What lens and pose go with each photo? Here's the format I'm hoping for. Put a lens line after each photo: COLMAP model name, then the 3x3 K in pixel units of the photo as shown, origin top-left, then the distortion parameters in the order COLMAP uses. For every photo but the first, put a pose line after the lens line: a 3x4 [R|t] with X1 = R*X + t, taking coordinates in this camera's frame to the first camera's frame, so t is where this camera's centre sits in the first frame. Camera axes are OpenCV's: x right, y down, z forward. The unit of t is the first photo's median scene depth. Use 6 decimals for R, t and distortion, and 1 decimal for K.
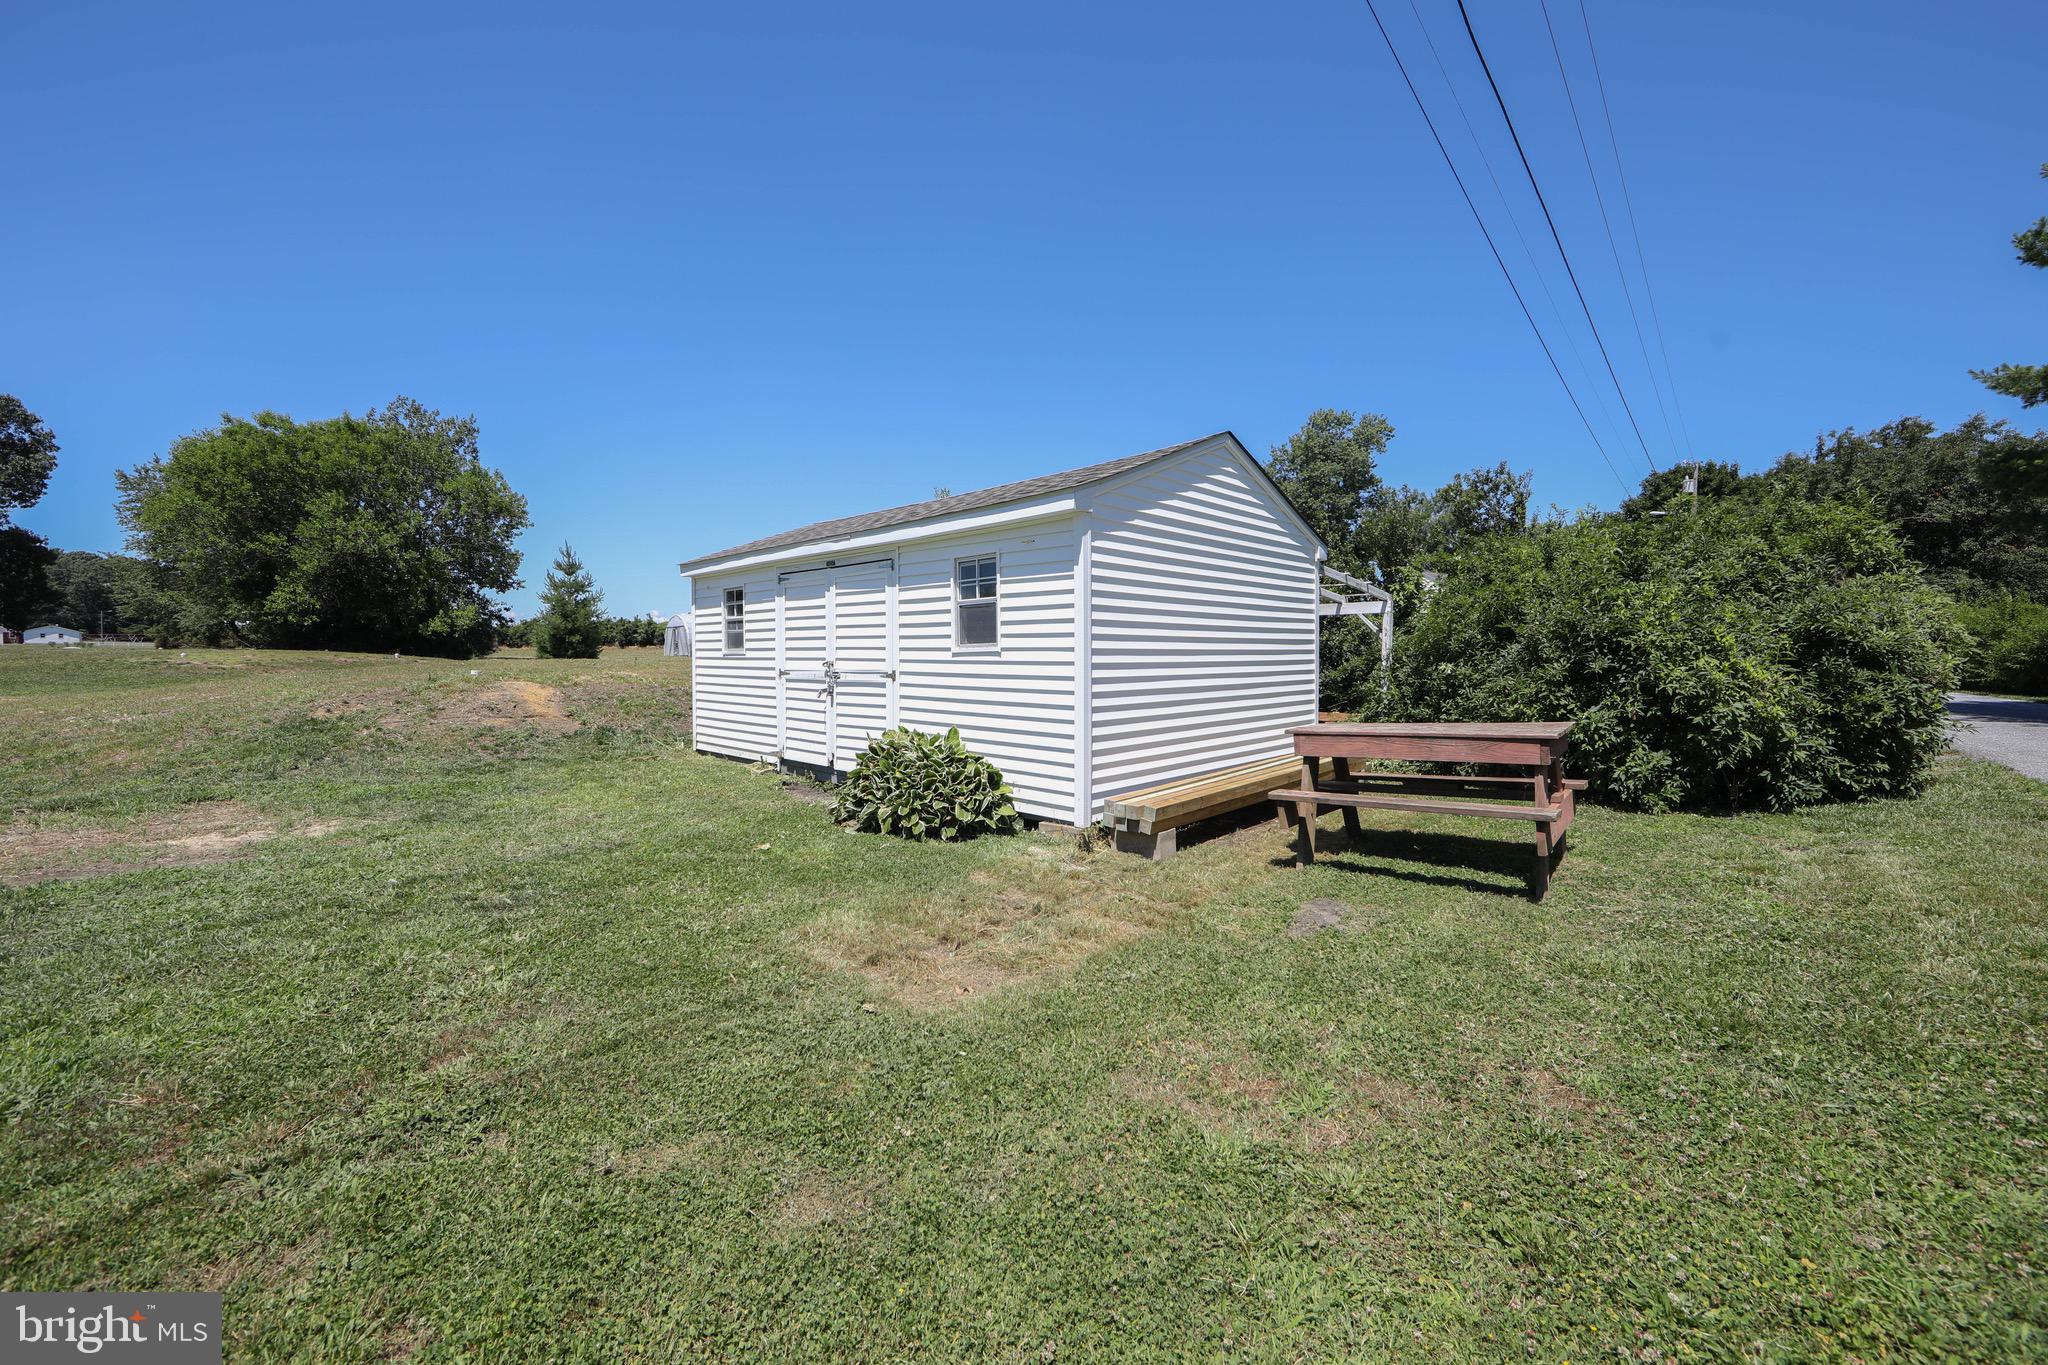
lens RADIAL K [[822.5, 0, 1021.8], [0, 822.5, 679.9], [0, 0, 1]] dist [-0.016393, -0.000012]
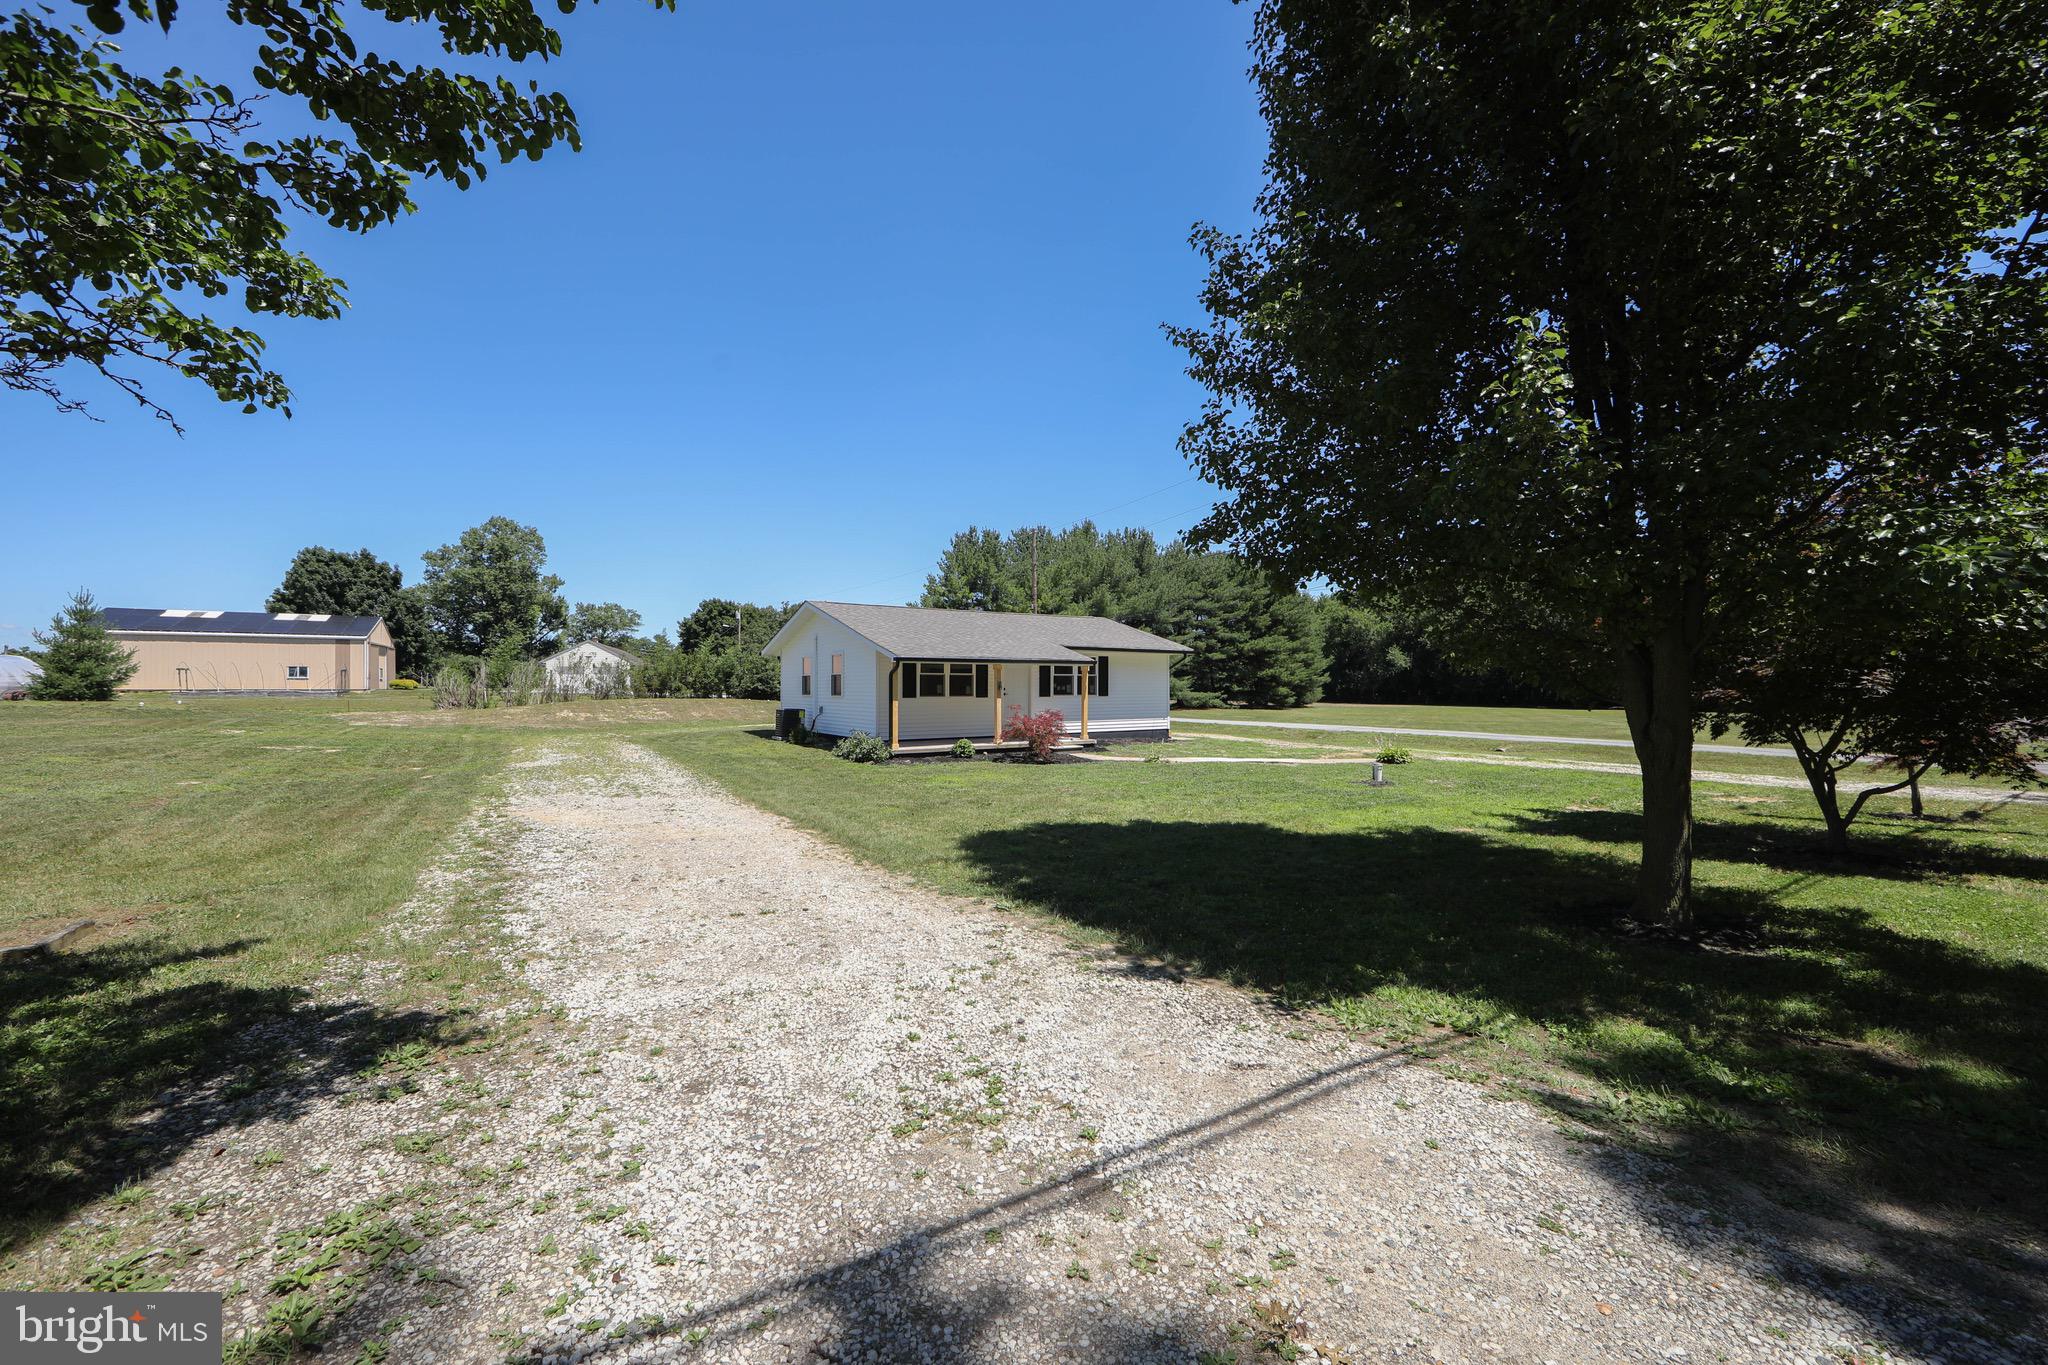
lens RADIAL K [[822.5, 0, 1021.8], [0, 822.5, 679.9], [0, 0, 1]] dist [-0.016393, -0.000012]
pose [[0.261813, 0.004193, 0.965109, -1.549700], [0.027978, 0.999537, -0.011933, -0.008834], [-0.964713, 0.030126, 0.261575, -0.486080]]
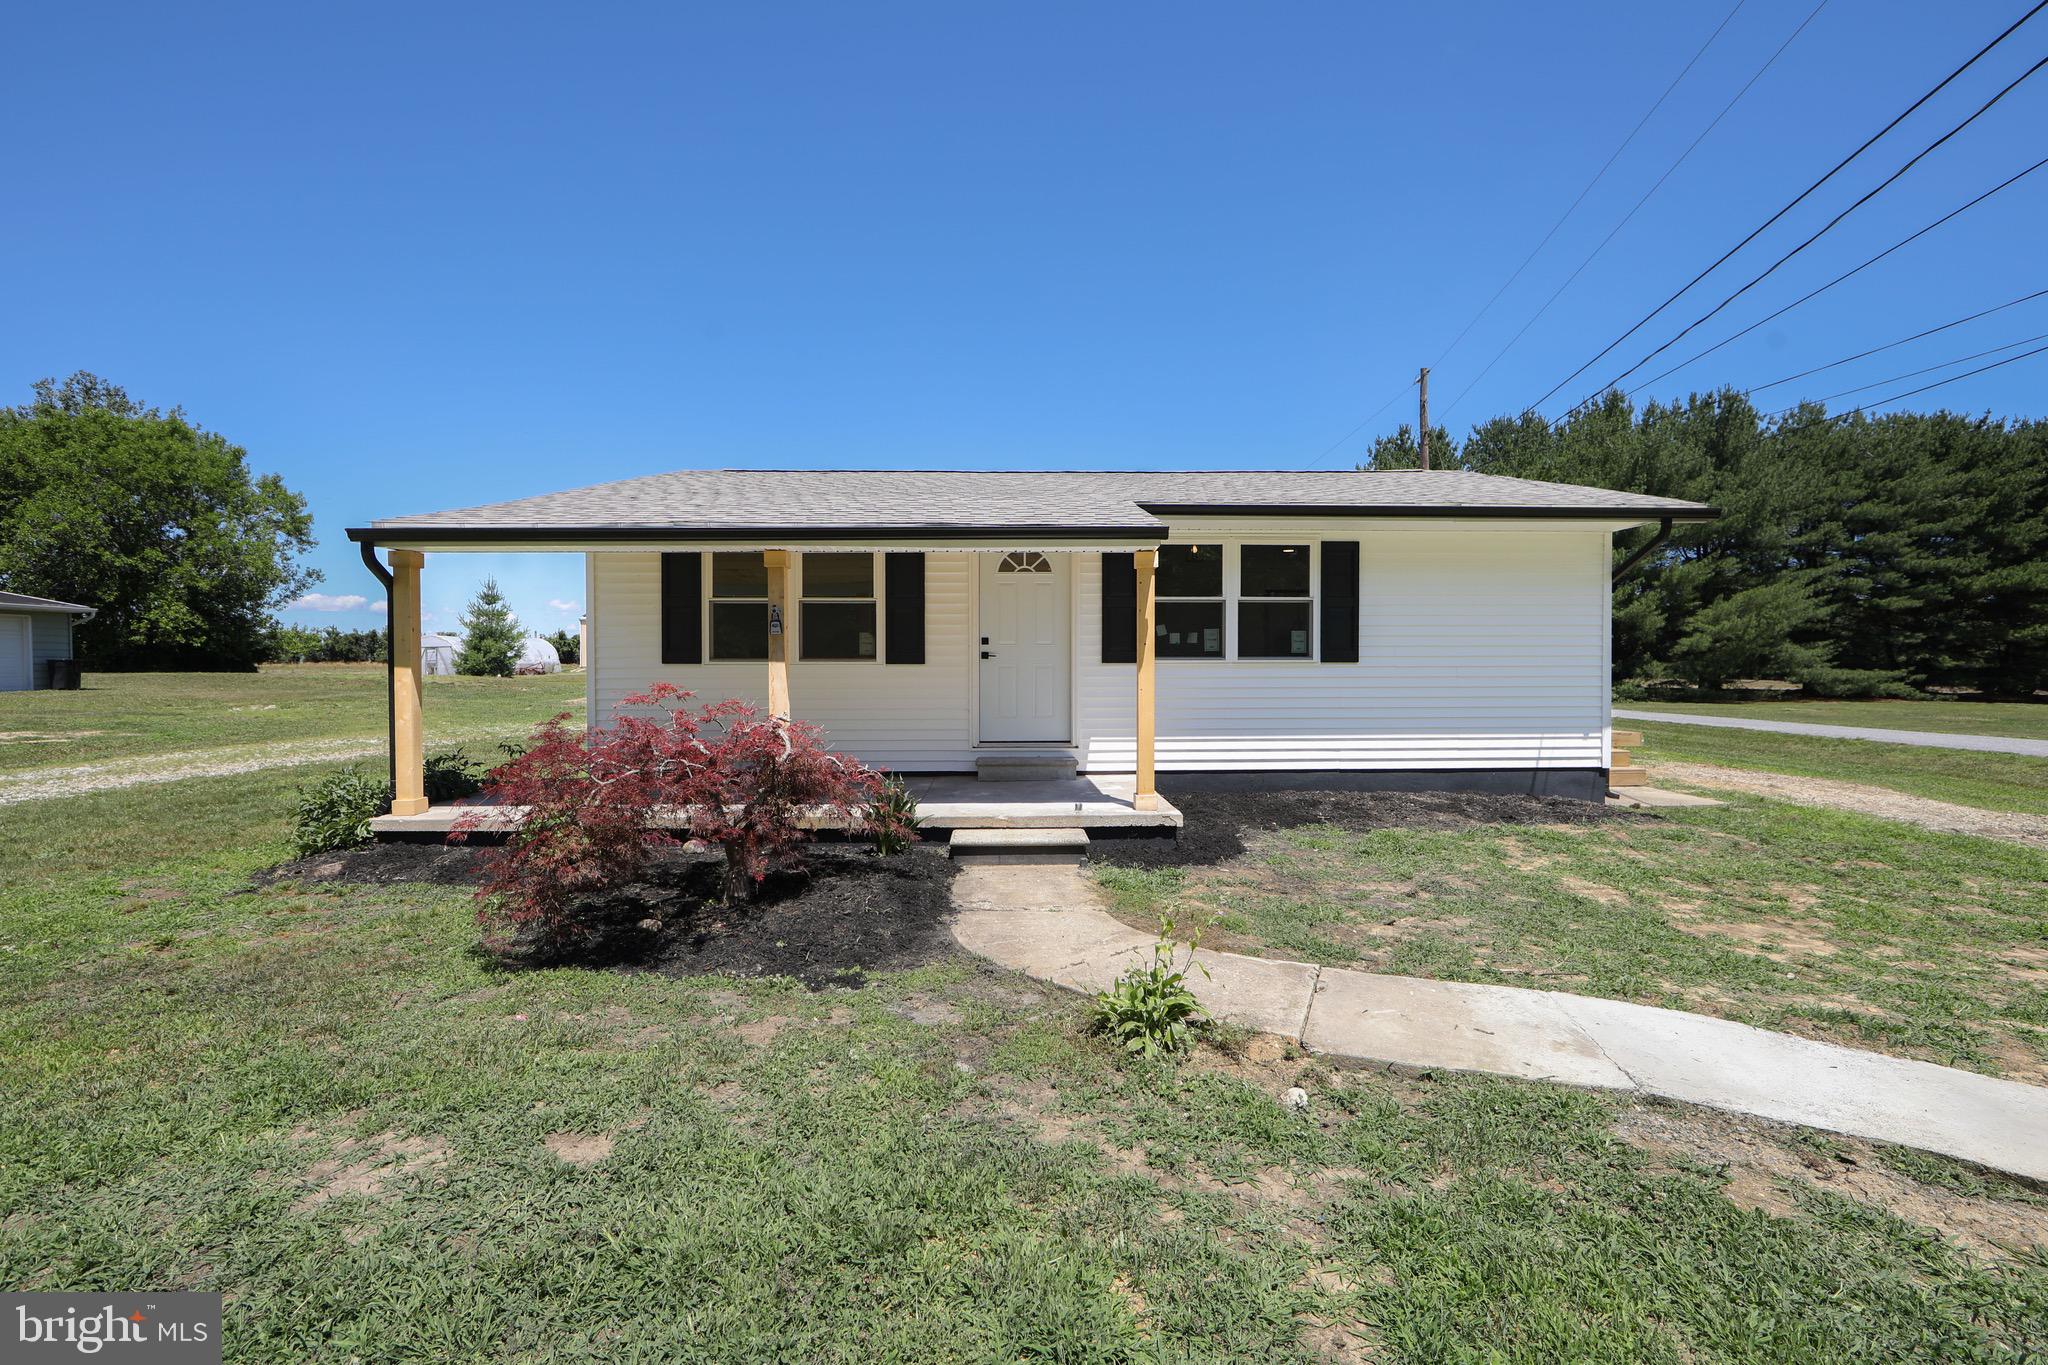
lens RADIAL K [[860.8, 0, 1030.9], [0, 860.8, 677.6], [0, 0, 1]] dist [-0.003674, -0.000058]
pose [[0.740627, -0.012336, 0.671803, -1.006569], [0.023582, 0.999693, -0.007641, 0.004626], [-0.671502, 0.021501, 0.740691, -0.489358]]
